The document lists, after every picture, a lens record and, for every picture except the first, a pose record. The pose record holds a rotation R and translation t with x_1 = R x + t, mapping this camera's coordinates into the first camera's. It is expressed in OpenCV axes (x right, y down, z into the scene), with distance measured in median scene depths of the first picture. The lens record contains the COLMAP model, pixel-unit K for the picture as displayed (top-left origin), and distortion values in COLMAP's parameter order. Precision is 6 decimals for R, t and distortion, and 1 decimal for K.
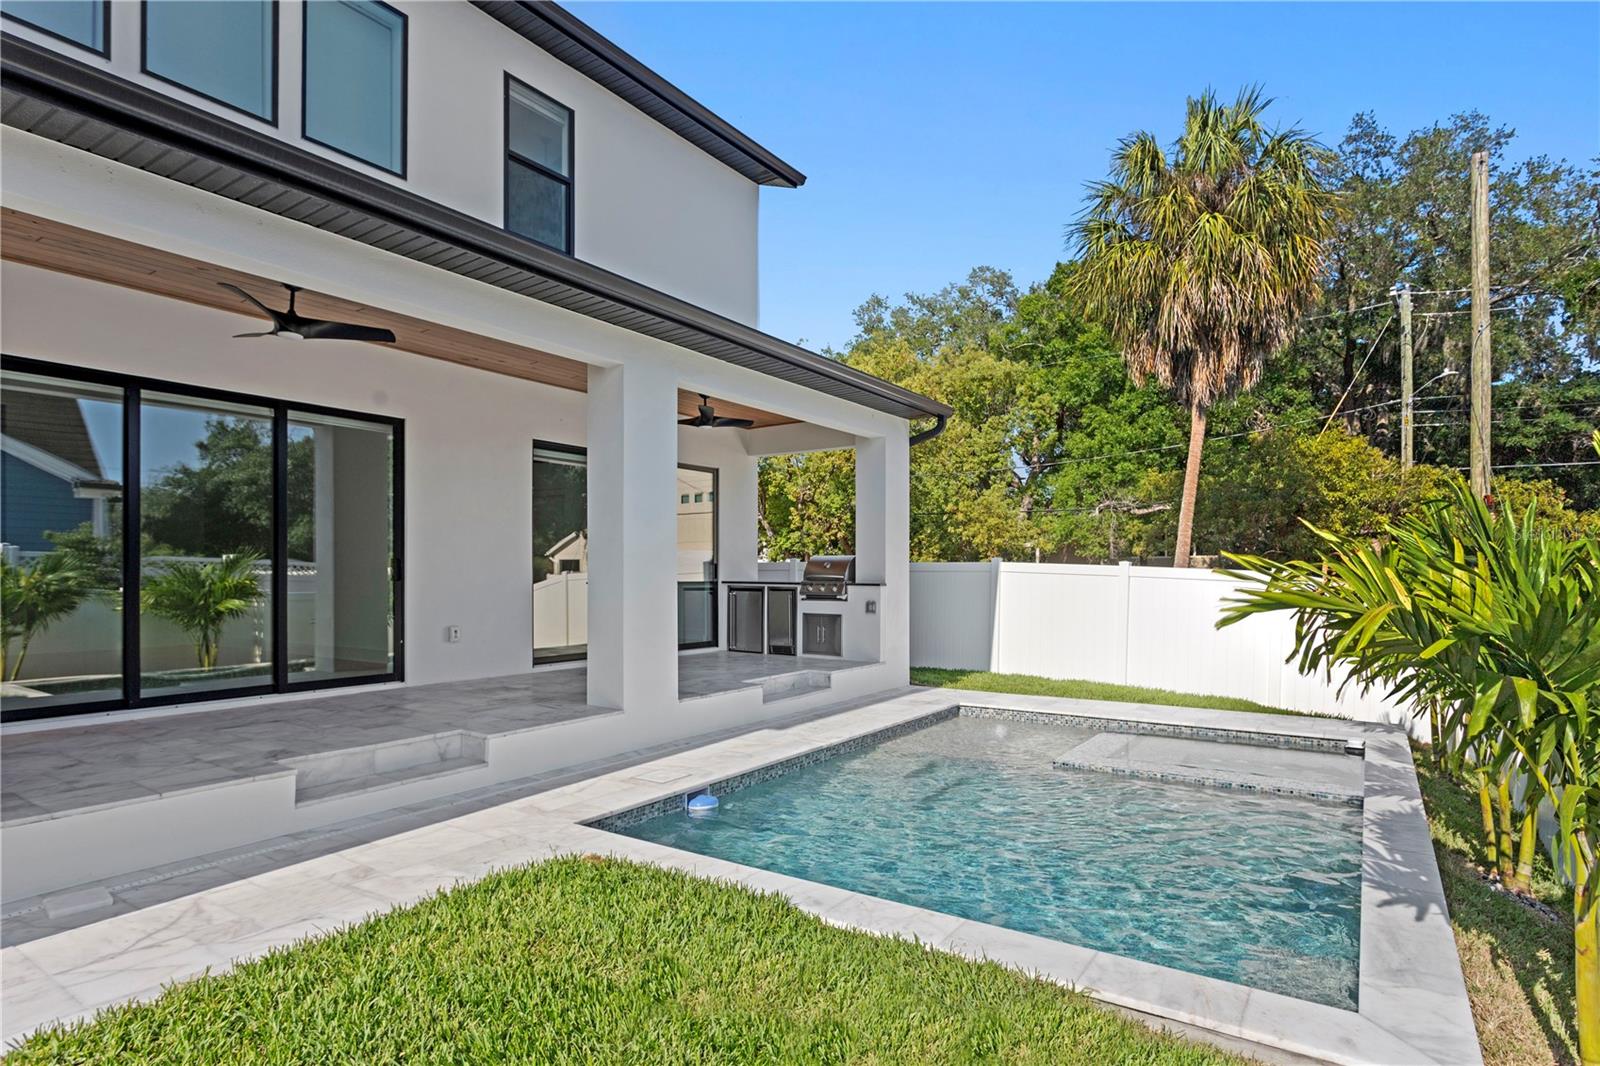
lens RADIAL K [[853.4, 0, 800.1], [0, 853.4, 569.7], [0, 0, 1]] dist [0.000391, 0.000166]
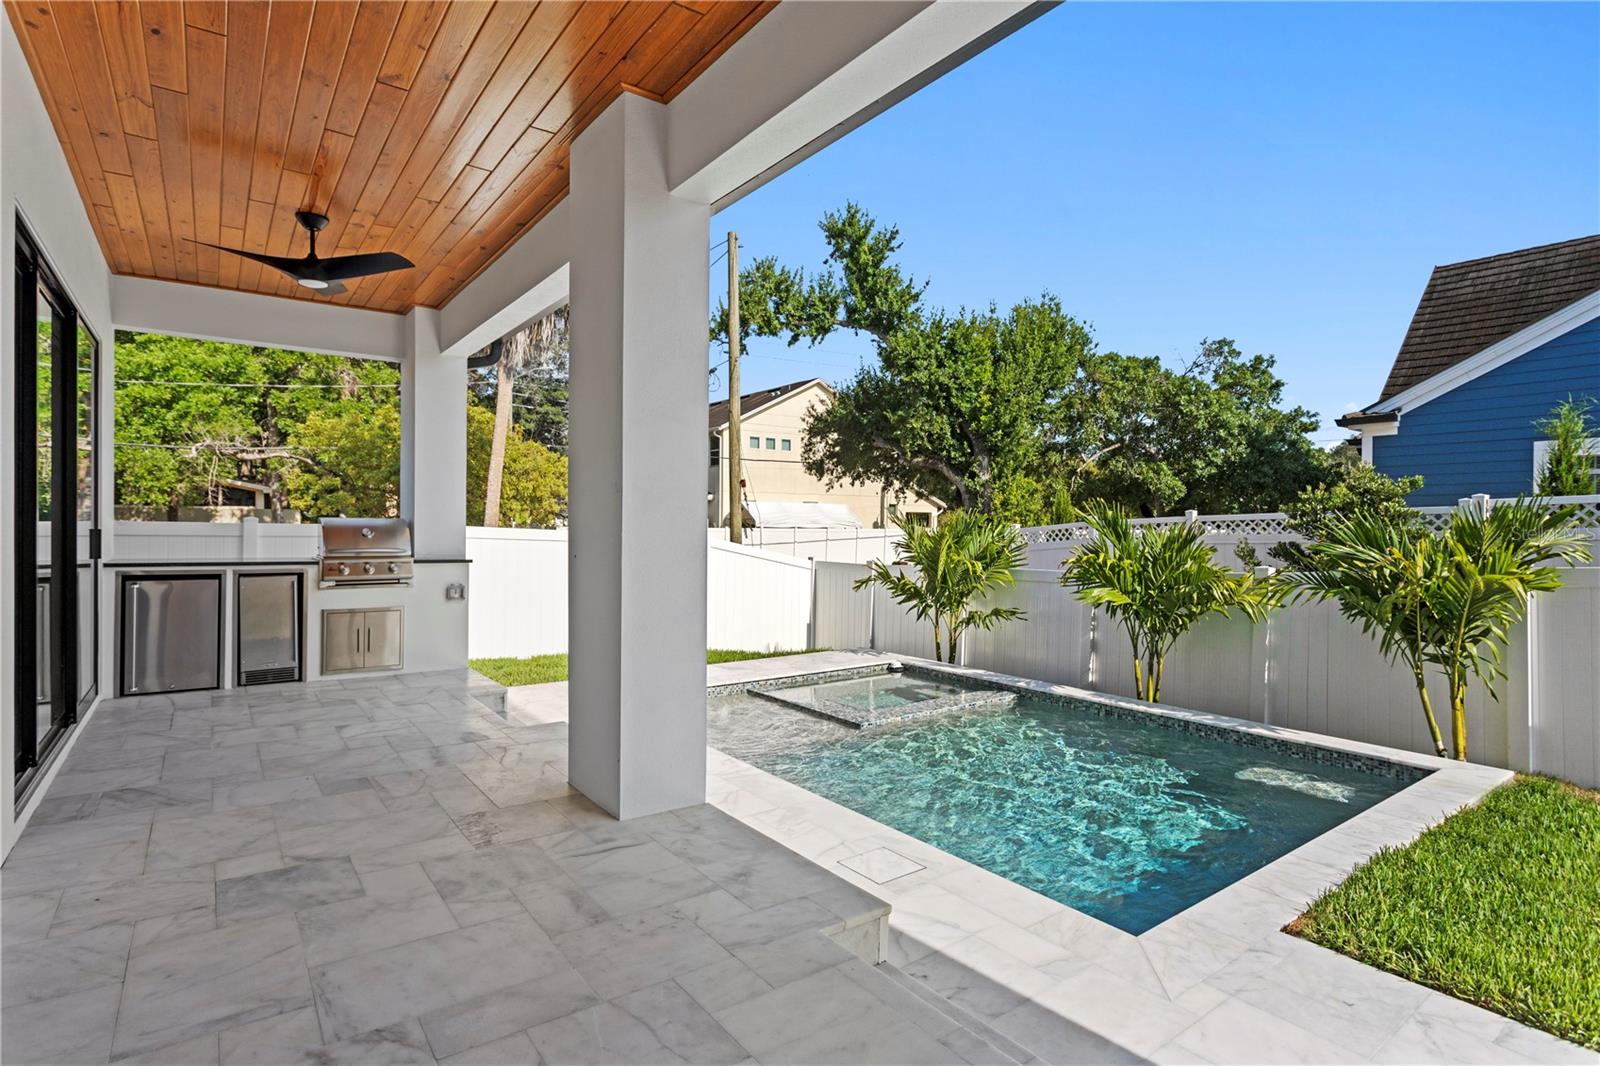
lens RADIAL K [[827.1, 0, 800.0], [0, 827.1, 533.0], [0, 0, 1]] dist [0.001046, 0.000723]
pose [[0.350042, -0.006086, 0.936714, -0.433663], [-0.005326, 0.999950, 0.008487, -0.012197], [-0.936719, -0.007960, 0.349992, 0.459967]]
